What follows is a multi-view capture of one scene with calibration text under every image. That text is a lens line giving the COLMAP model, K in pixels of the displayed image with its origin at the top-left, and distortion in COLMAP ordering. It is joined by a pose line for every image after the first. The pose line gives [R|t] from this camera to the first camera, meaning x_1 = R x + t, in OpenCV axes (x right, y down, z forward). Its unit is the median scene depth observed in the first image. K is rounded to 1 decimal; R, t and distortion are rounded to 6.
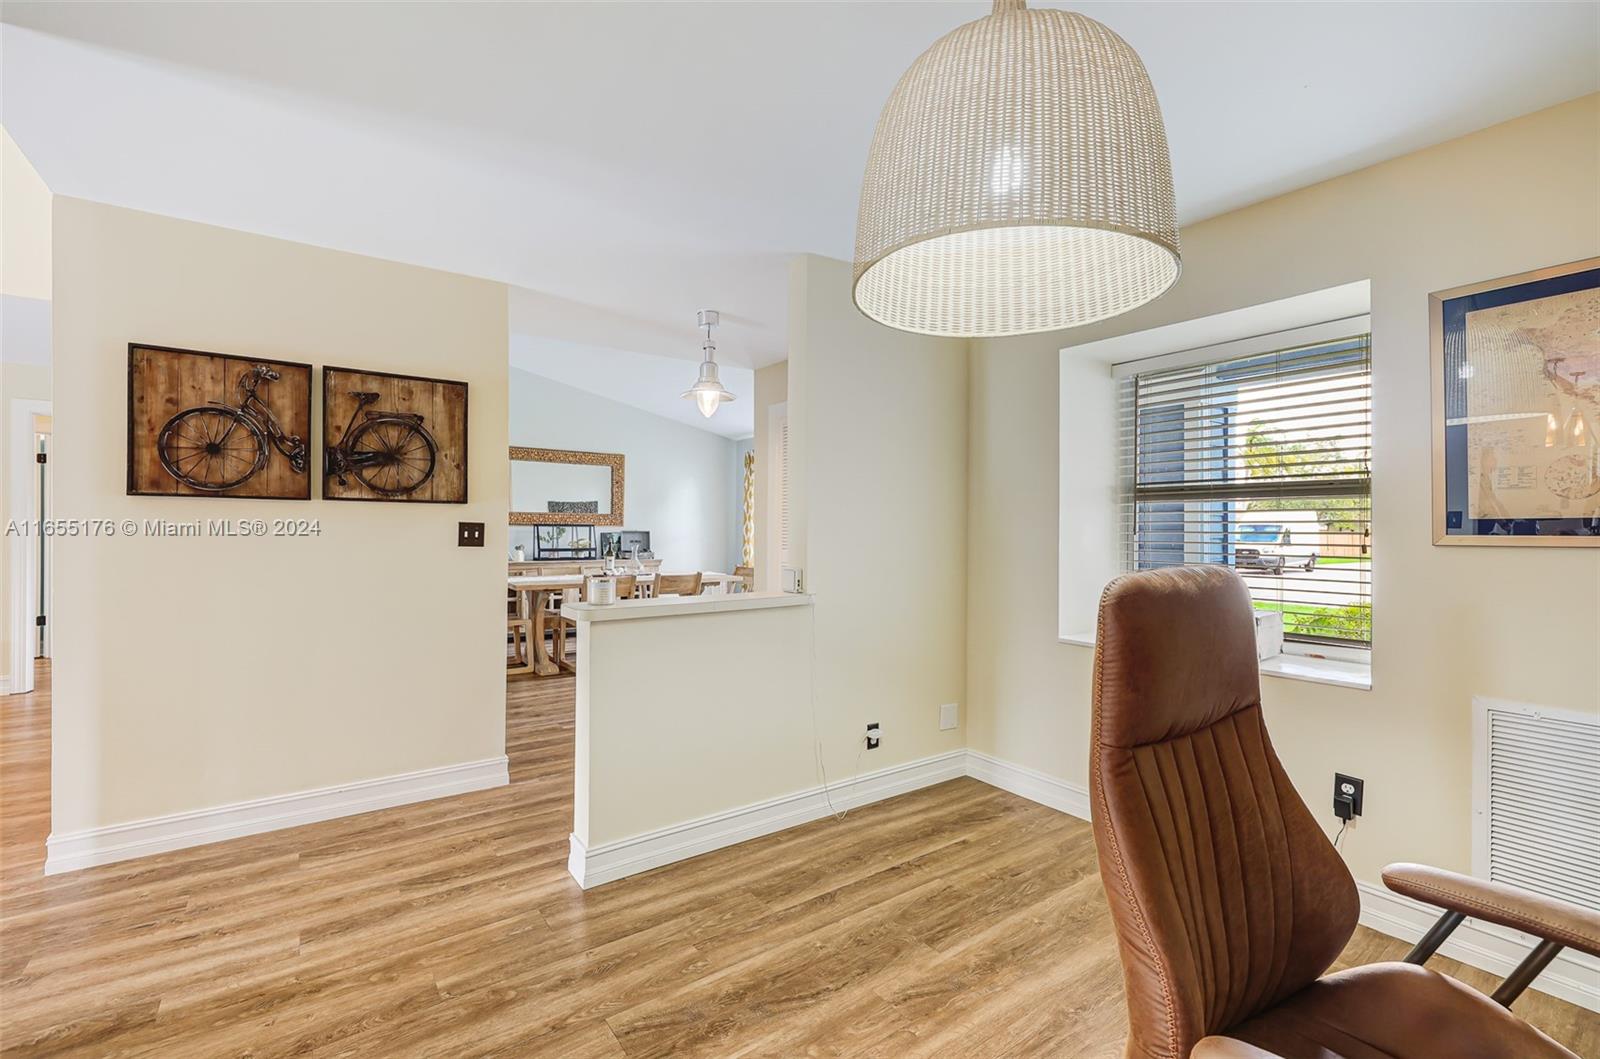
lens RADIAL K [[678.3, 0, 792.6], [0, 678.3, 528.2], [0, 0, 1]] dist [0.002566, -0.001206]
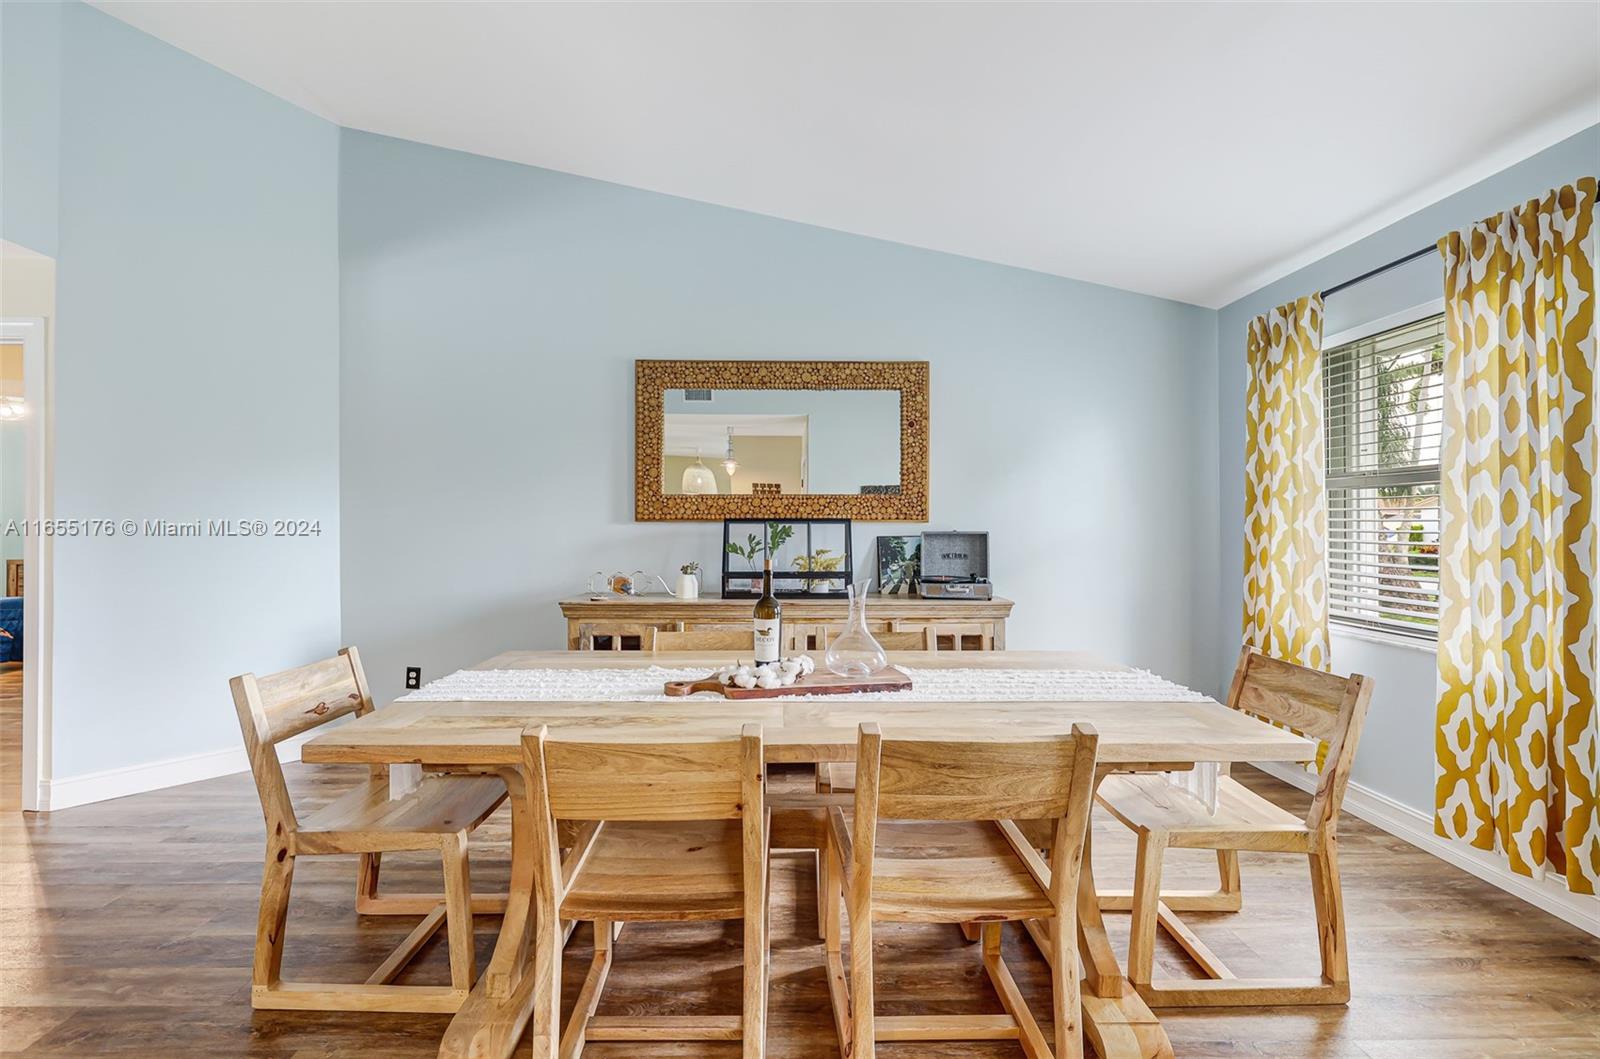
lens RADIAL K [[678.3, 0, 786.8], [0, 678.3, 525.8], [0, 0, 1]] dist [0.002566, -0.001206]
pose [[0.815996, -0.011750, -0.577938, -0.067920], [0.007715, 0.999926, -0.009436, 0.003057], [0.578006, 0.003241, 0.816026, 0.586826]]
